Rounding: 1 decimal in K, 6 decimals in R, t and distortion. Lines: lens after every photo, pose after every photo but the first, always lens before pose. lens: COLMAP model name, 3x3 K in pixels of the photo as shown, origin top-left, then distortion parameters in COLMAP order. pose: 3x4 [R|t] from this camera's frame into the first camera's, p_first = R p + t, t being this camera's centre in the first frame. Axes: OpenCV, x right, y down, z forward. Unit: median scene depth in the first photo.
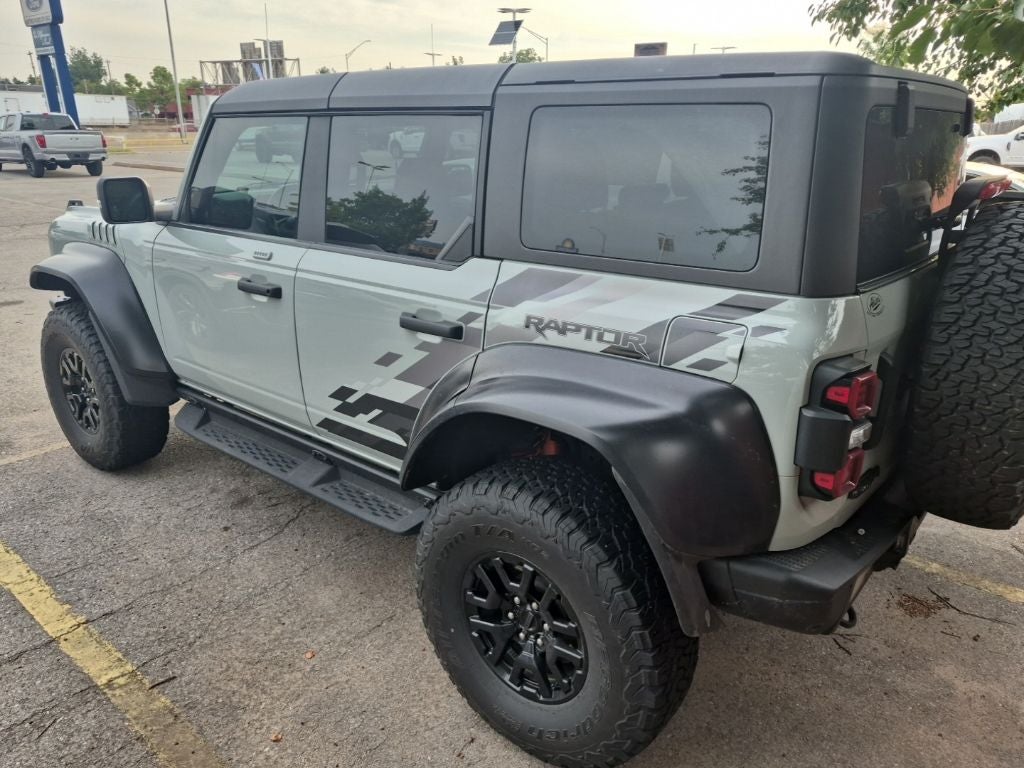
lens RADIAL K [[710.3, 0, 524.1], [0, 710.3, 405.9], [0, 0, 1]] dist [0.072857, -0.079053]
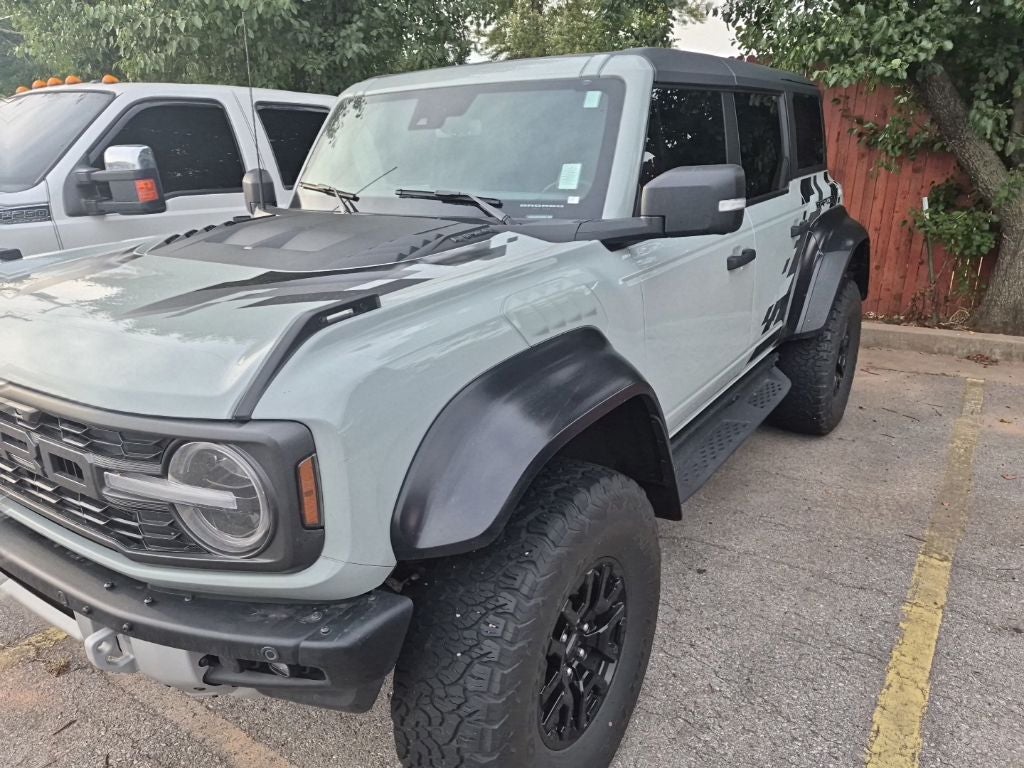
lens RADIAL K [[709.8, 0, 515.6], [0, 709.8, 401.6], [0, 0, 1]] dist [0.044806, -0.034536]
pose [[-0.076667, -0.371411, 0.925298, -1.866704], [0.364453, 0.853371, 0.372737, -0.671744], [-0.928060, 0.365804, 0.069936, 1.806195]]
